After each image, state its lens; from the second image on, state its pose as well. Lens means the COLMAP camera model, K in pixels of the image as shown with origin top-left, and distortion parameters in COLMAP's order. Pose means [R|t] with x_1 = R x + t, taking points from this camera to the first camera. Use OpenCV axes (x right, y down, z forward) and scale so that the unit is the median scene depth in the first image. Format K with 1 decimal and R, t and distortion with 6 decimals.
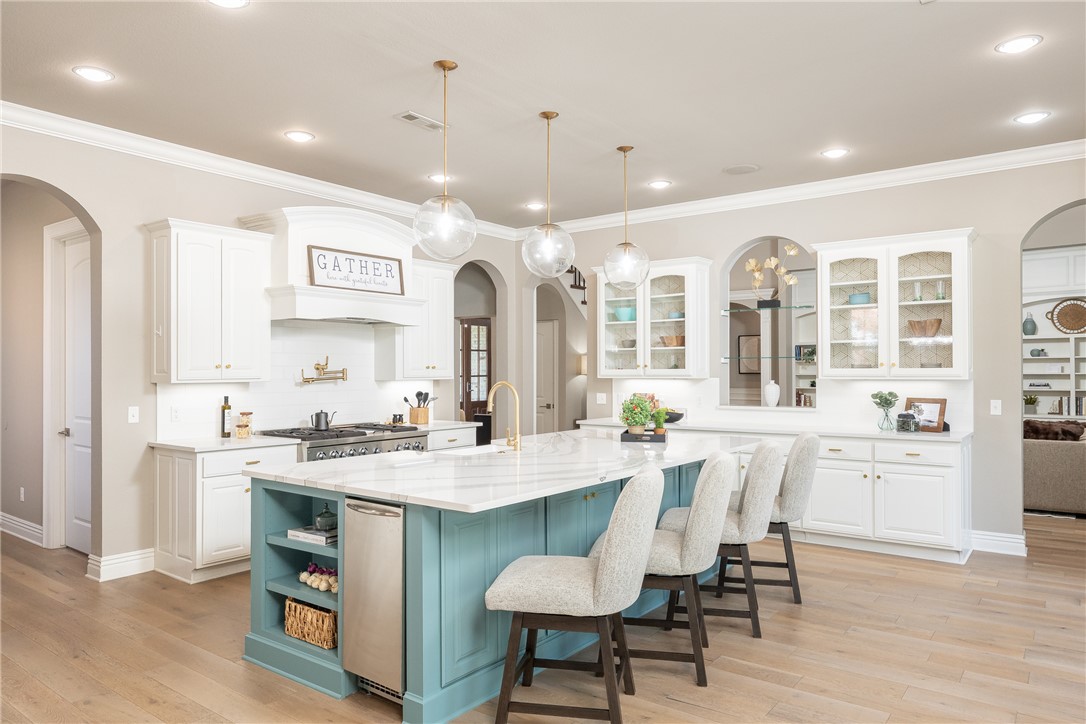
lens RADIAL K [[714.0, 0, 541.6], [0, 714.0, 368.3], [0, 0, 1]] dist [0.018212, -0.009314]
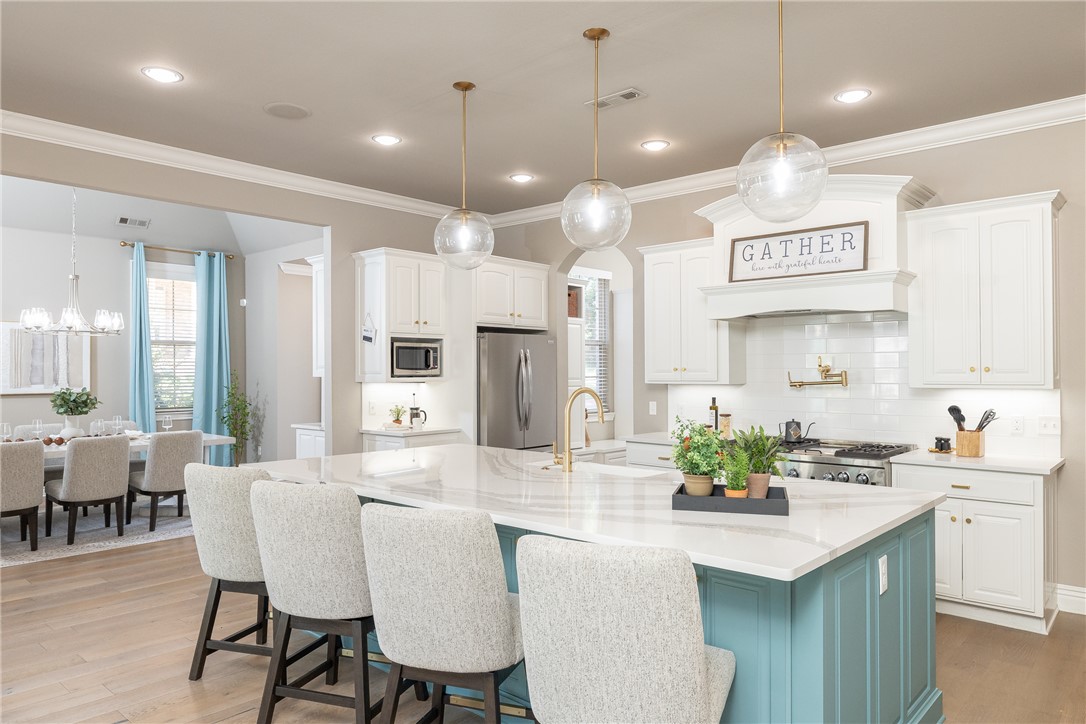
lens RADIAL K [[714.0, 0, 542.8], [0, 714.0, 367.7], [0, 0, 1]] dist [0.018212, -0.009314]
pose [[-0.095330, -0.000442, -0.995446, 0.599010], [-0.000052, 1.000000, -0.000439, -0.003338], [0.995446, 0.000010, -0.095330, 0.797707]]
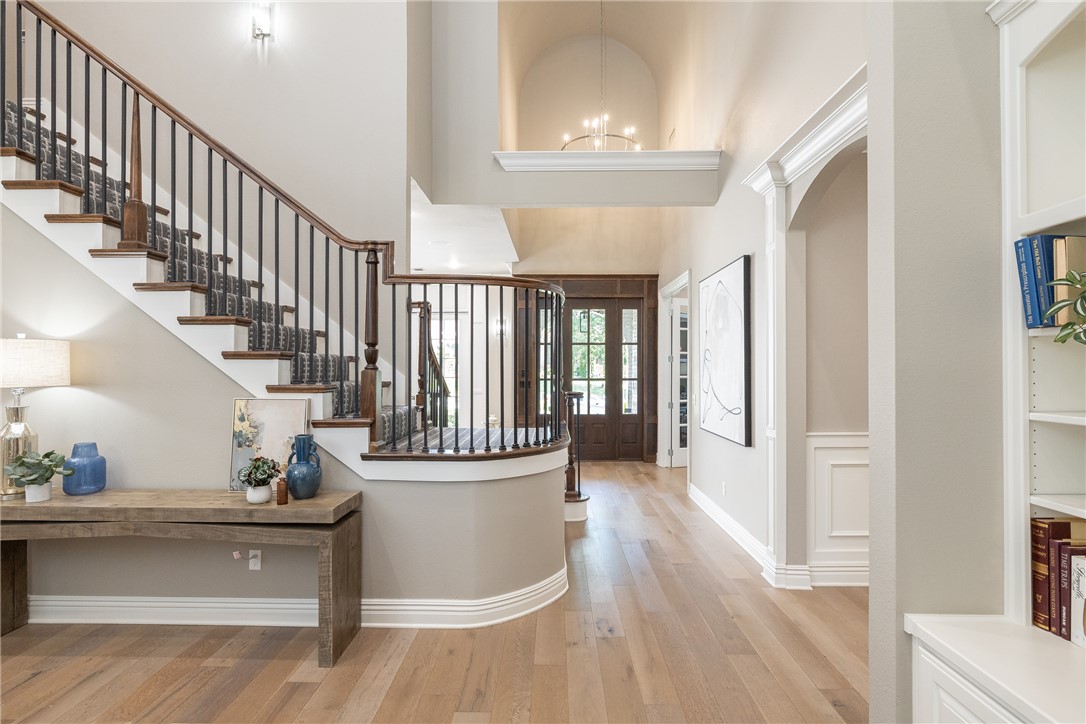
lens RADIAL K [[515.2, 0, 546.3], [0, 515.2, 362.8], [0, 0, 1]] dist [-0.002562, 0.000337]
pose [[0.589227, -0.007843, -0.807930, 0.773204], [0.005083, 0.999969, -0.006000, -0.007123], [0.807952, -0.000571, 0.589249, 1.698907]]
